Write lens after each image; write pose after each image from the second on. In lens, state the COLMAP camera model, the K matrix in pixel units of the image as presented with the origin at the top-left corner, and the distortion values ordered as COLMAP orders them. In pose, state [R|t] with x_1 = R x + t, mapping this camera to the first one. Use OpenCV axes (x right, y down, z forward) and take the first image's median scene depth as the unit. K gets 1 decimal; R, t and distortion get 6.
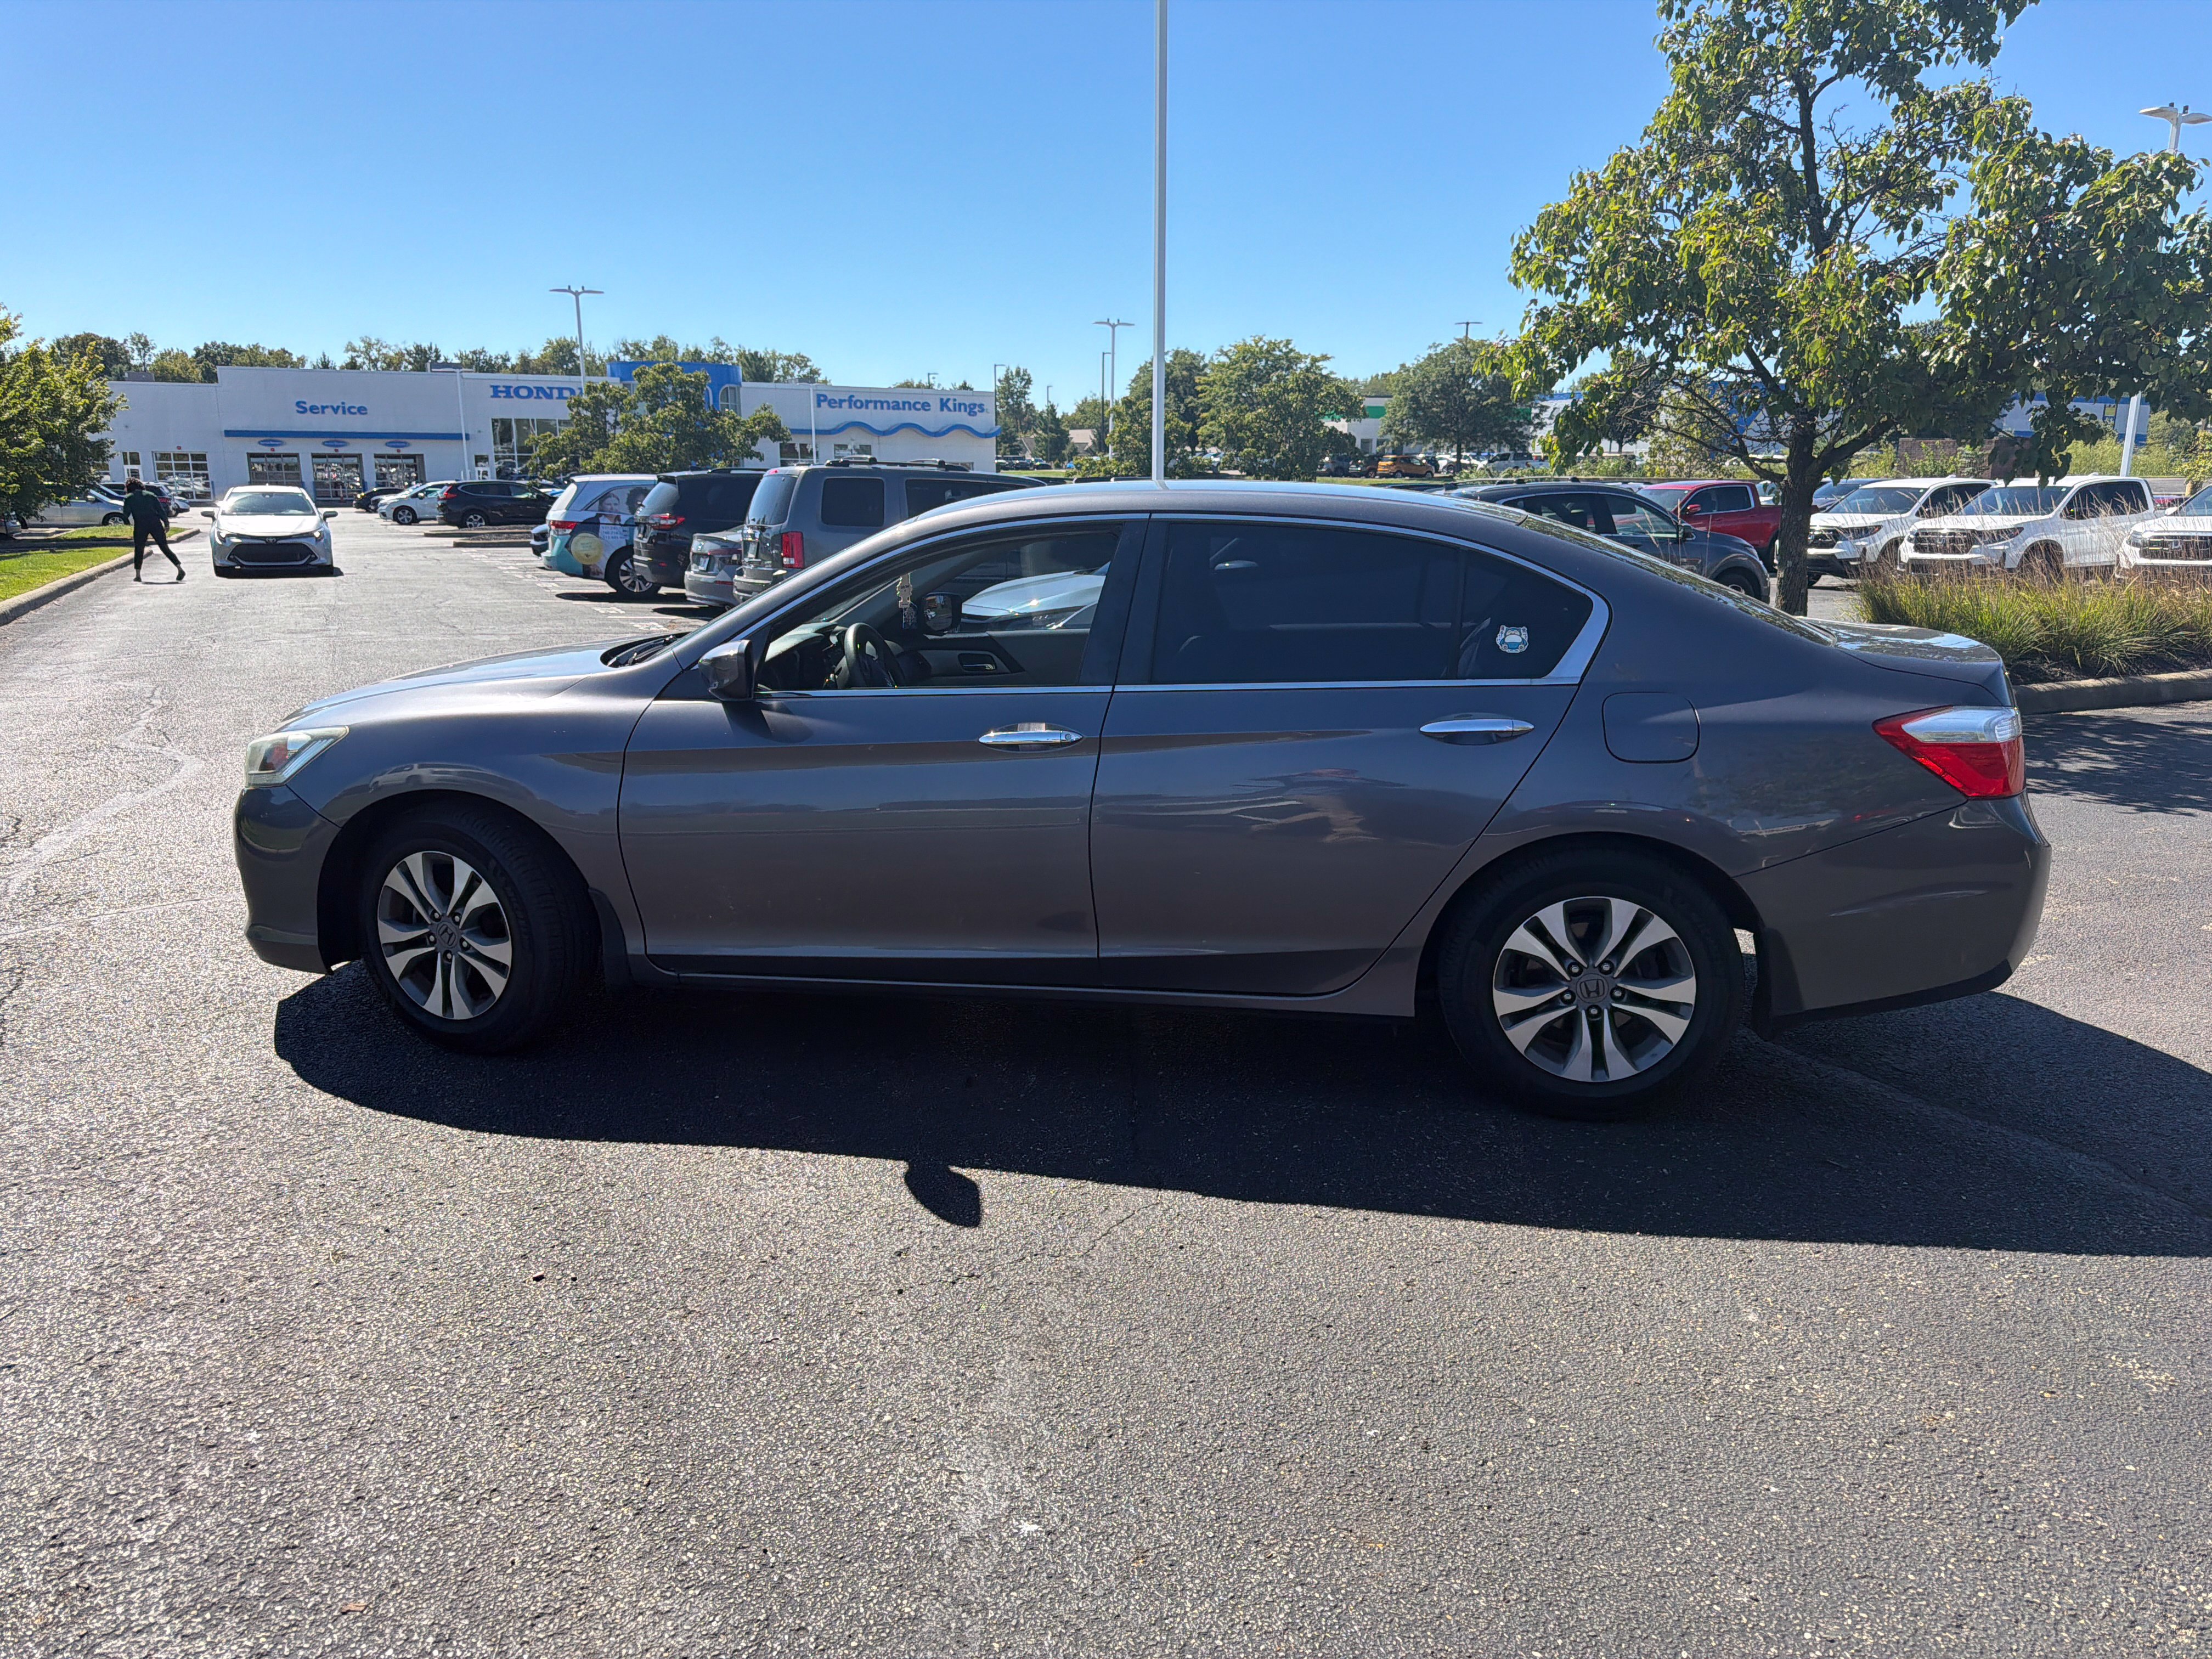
lens RADIAL K [[1556.8, 0, 1099.8], [0, 1556.8, 862.8], [0, 0, 1]] dist [0.056152, -0.062839]
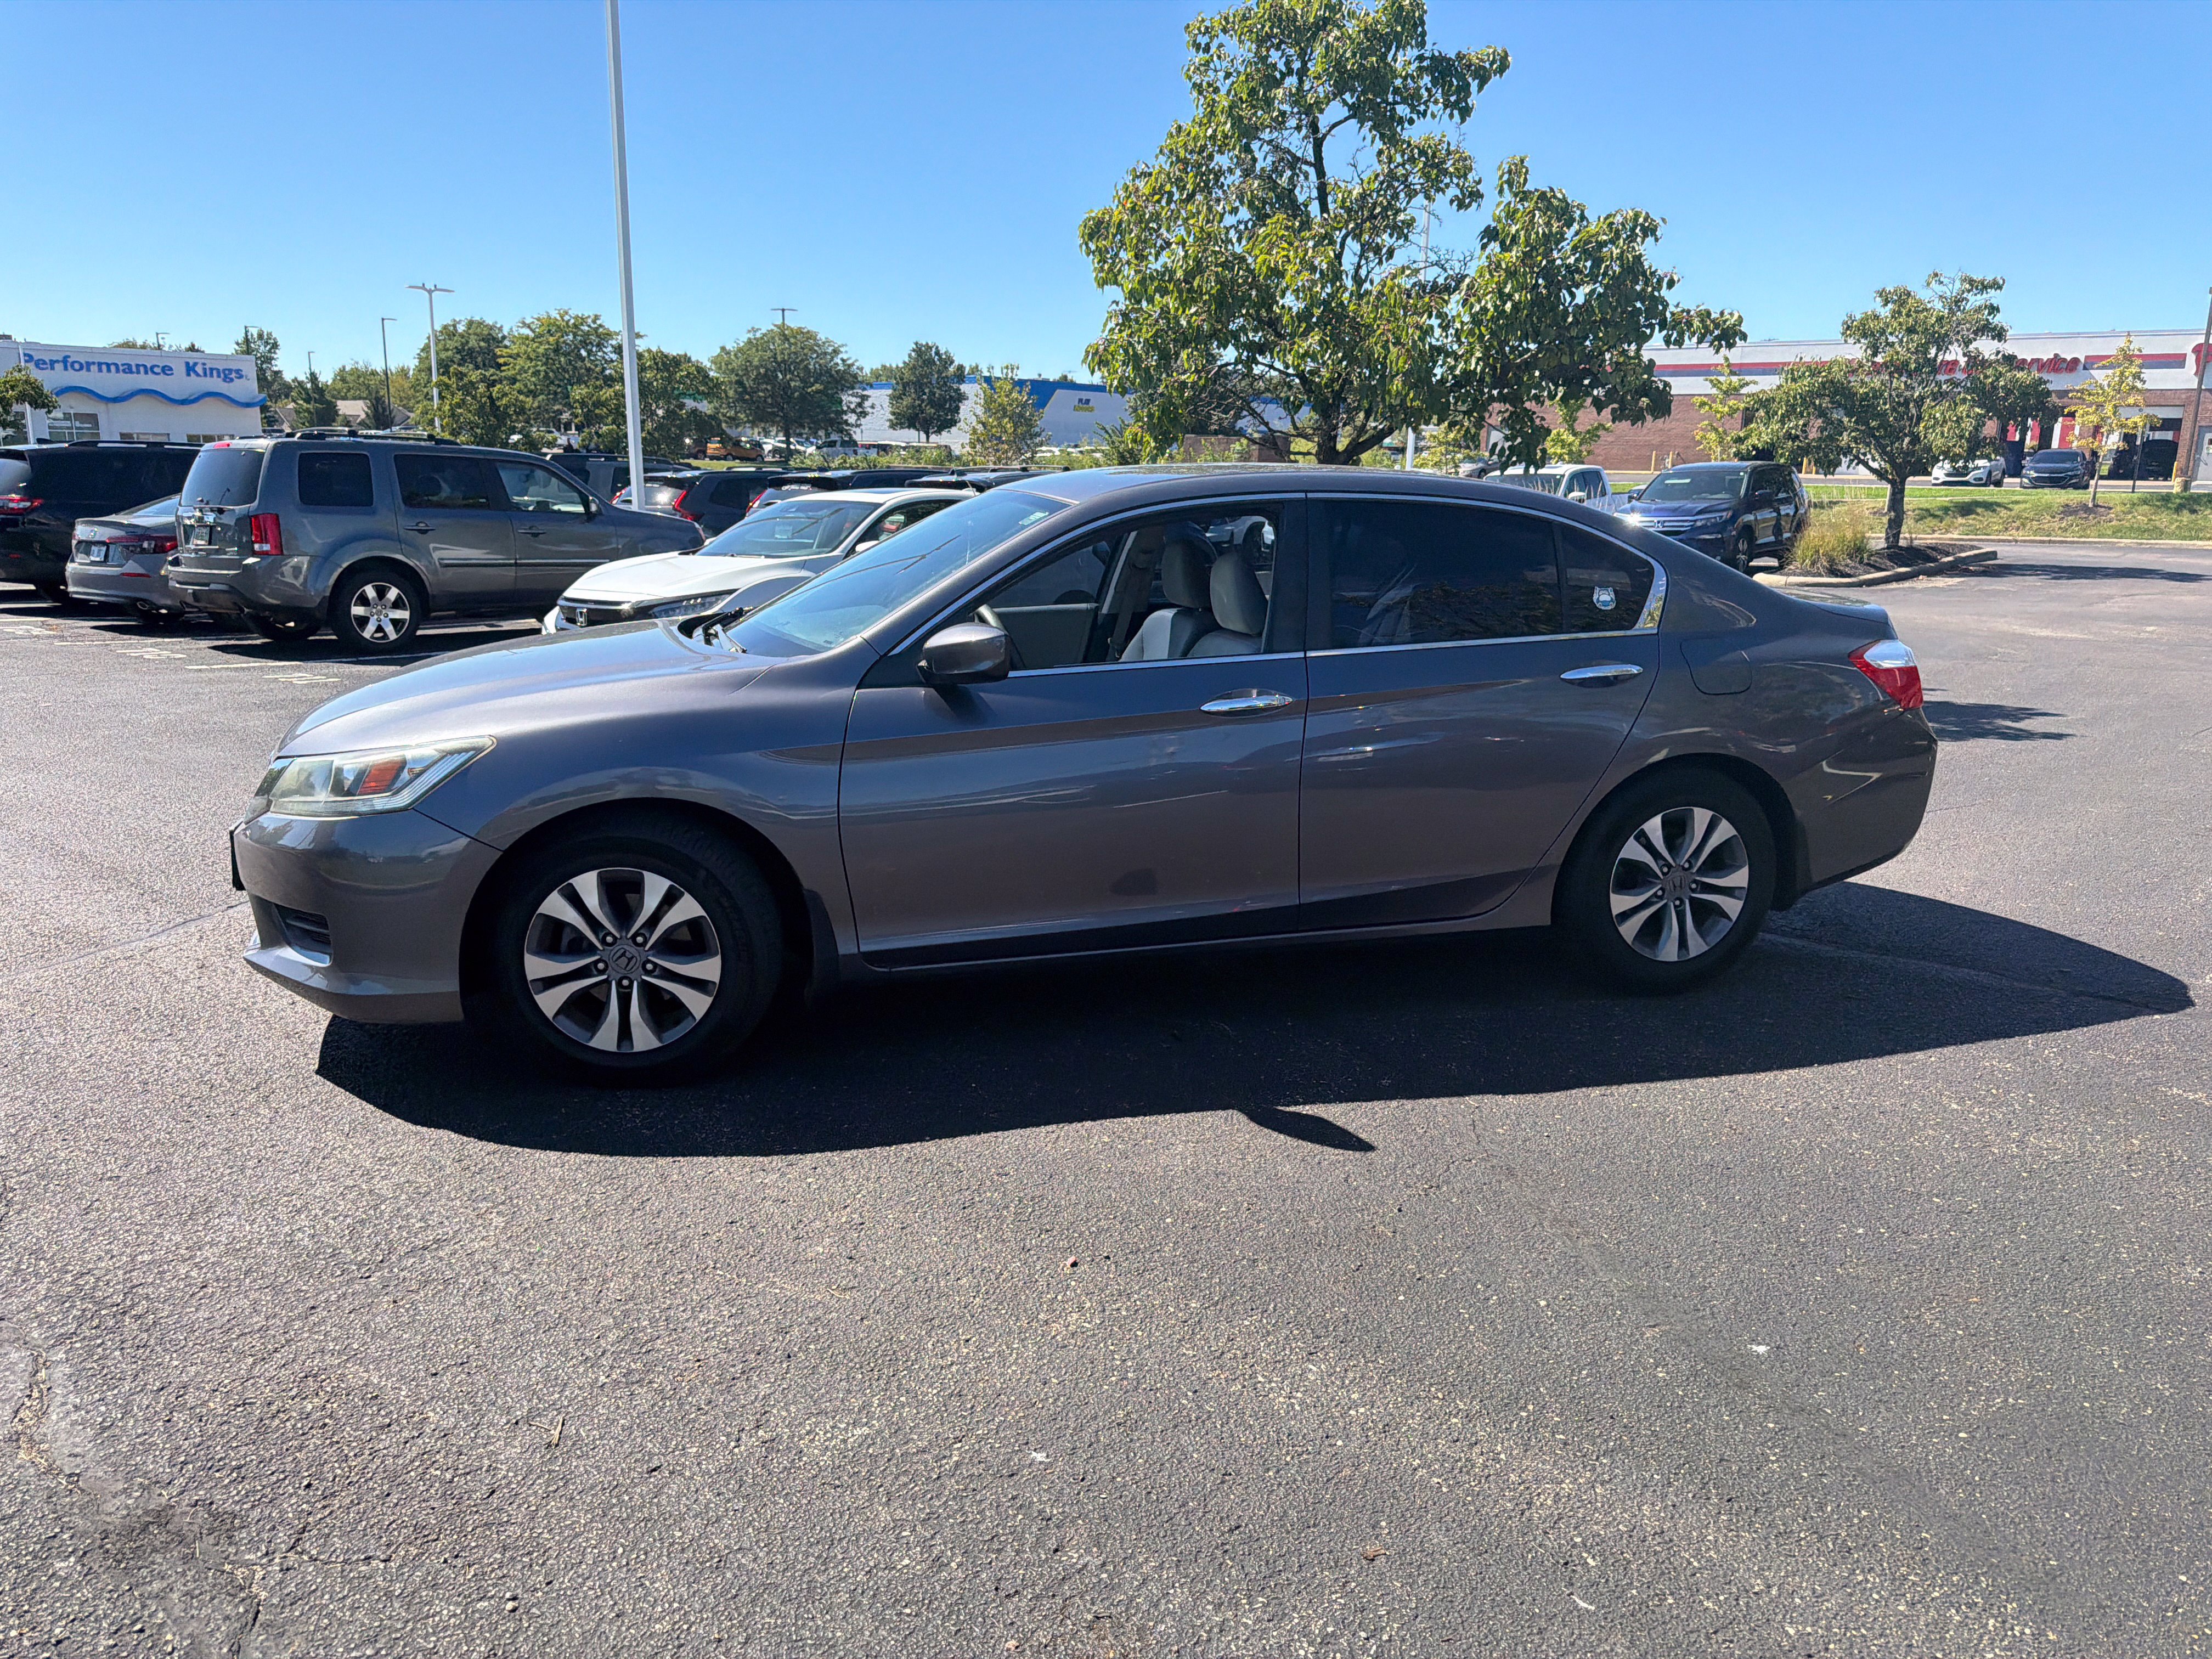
lens RADIAL K [[1552.8, 0, 1106.1], [0, 1552.8, 835.3], [0, 0, 1]] dist [0.116590, -0.172955]
pose [[0.906713, -0.087883, 0.412491, -0.220309], [0.091196, 0.995764, 0.011690, -0.004365], [-0.411771, 0.027018, 0.910887, 0.026601]]
